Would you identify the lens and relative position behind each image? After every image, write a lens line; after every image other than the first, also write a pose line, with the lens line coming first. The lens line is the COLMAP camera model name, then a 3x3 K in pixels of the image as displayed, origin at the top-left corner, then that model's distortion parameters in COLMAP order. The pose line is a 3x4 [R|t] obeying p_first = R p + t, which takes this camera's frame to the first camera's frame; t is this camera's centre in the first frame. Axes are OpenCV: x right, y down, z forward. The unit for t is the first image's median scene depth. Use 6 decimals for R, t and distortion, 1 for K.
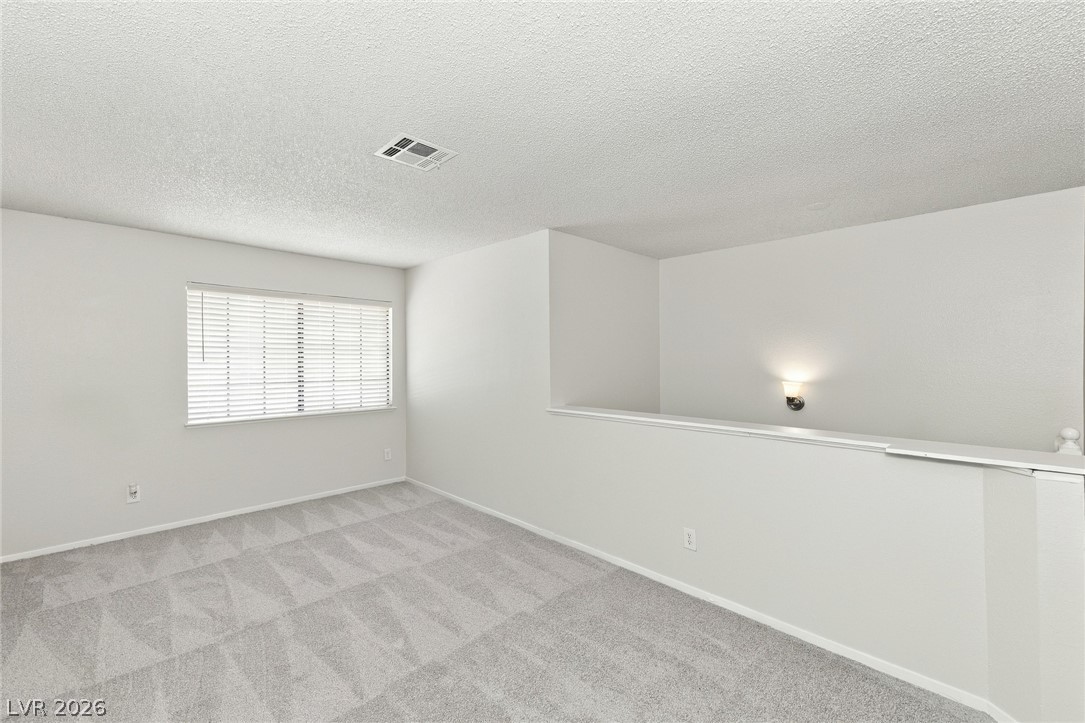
lens RADIAL K [[460.7, 0, 539.4], [0, 460.7, 359.4], [0, 0, 1]] dist [0.002324, -0.000507]
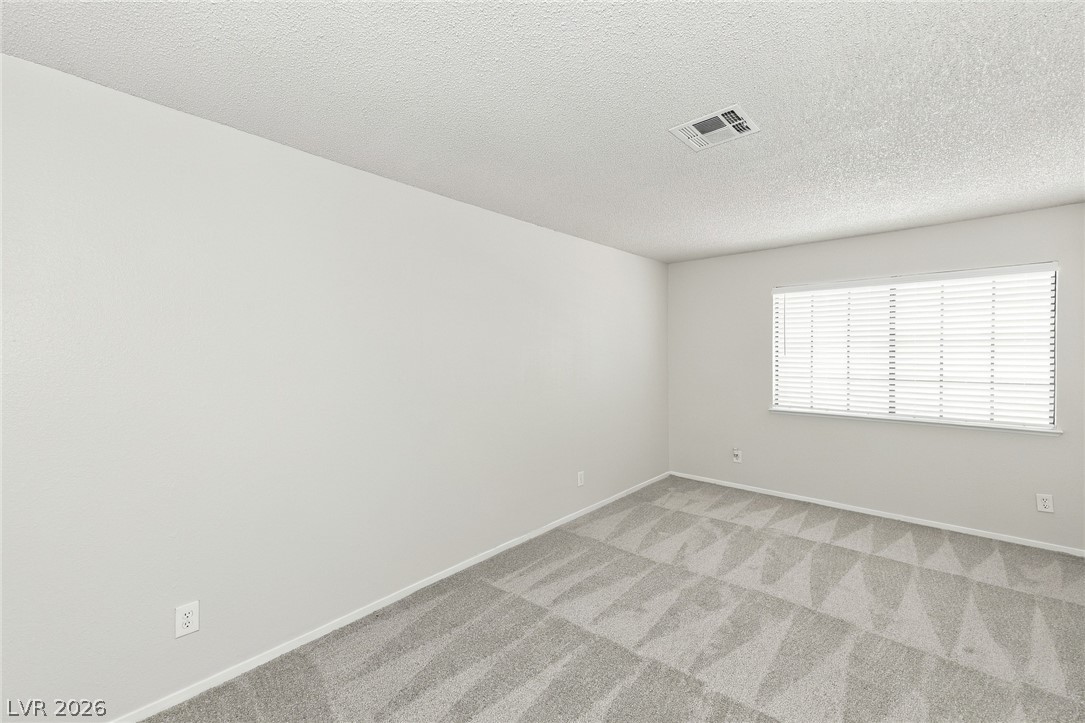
lens RADIAL K [[460.7, 0, 539.4], [0, 460.7, 359.4], [0, 0, 1]] dist [0.002324, -0.000507]
pose [[0.020149, 0.012346, -0.999721, 0.417593], [-0.000637, 0.999924, 0.012336, 0.000088], [0.999797, 0.000388, 0.020156, 0.408318]]
